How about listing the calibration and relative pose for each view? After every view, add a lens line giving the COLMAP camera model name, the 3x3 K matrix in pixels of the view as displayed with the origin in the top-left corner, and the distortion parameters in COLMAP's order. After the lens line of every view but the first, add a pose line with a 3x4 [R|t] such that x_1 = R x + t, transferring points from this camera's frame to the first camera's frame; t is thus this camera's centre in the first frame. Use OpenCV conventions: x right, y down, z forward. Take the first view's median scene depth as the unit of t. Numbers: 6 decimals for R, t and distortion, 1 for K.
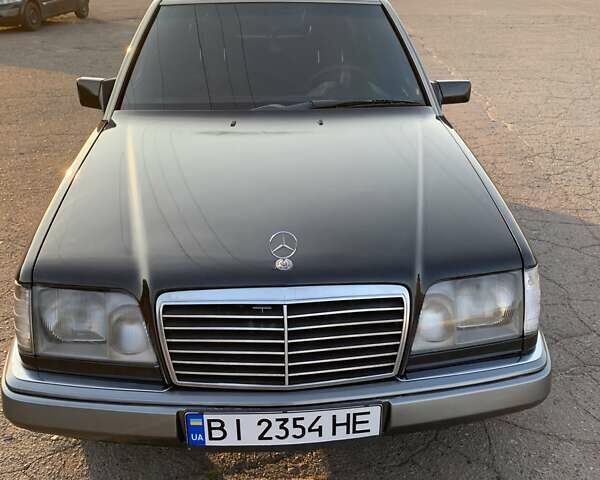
lens RADIAL K [[586.4, 0, 304.2], [0, 586.4, 242.5], [0, 0, 1]] dist [0.138624, -0.422835]
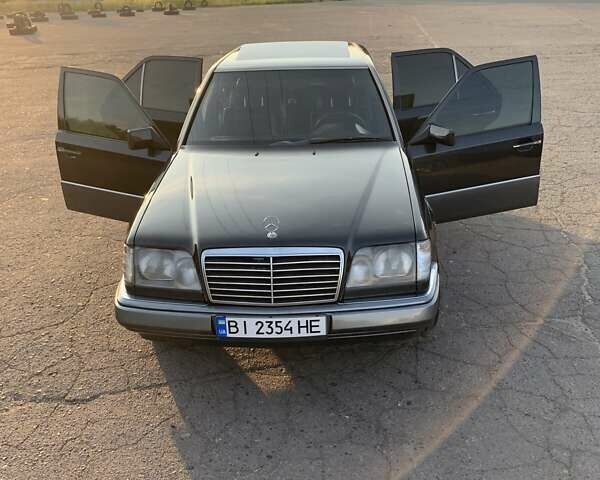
lens RADIAL K [[586.4, 0, 304.2], [0, 586.4, 242.5], [0, 0, 1]] dist [0.138624, -0.422835]
pose [[0.994415, 0.012518, -0.104799, 0.242047], [-0.016438, 0.999194, -0.036625, 0.119883], [0.104256, 0.038144, 0.993819, -0.731770]]
